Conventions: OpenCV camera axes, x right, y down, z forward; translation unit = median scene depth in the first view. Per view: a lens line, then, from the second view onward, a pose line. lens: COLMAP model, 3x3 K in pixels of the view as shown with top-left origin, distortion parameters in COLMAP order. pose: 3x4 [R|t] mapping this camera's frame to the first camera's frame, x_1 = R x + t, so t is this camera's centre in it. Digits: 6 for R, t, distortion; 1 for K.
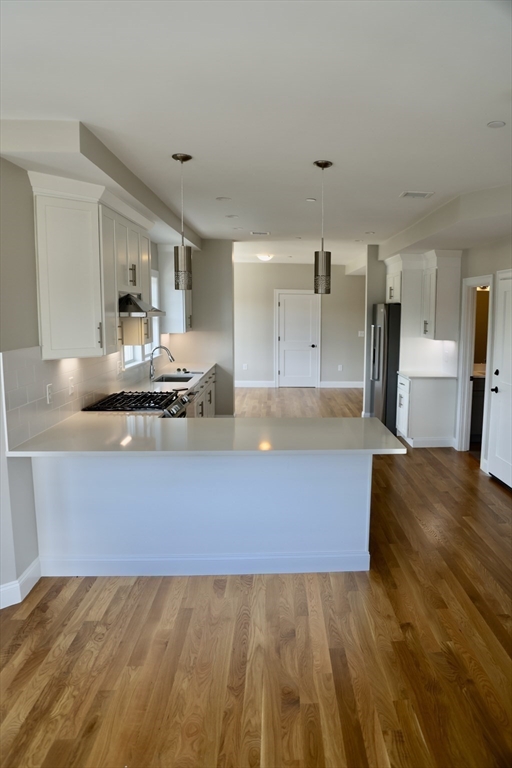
lens RADIAL K [[560.9, 0, 333.3], [0, 560.9, 384.5], [0, 0, 1]] dist [-0.113385, 0.054493]
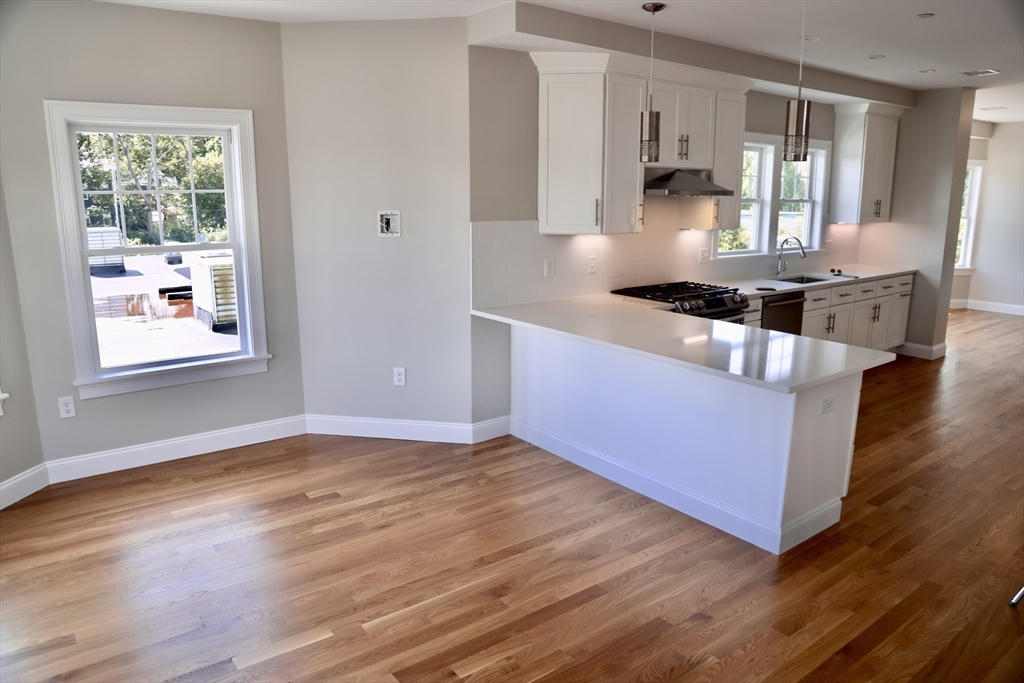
lens RADIAL K [[708.5, 0, 515.5], [0, 708.5, 356.0], [0, 0, 1]] dist [-0.123950, 0.084886]
pose [[0.521866, 0.190672, -0.831444, 0.717745], [-0.111945, 0.981577, 0.154838, -0.022697], [0.845650, 0.012271, 0.533597, 0.285352]]
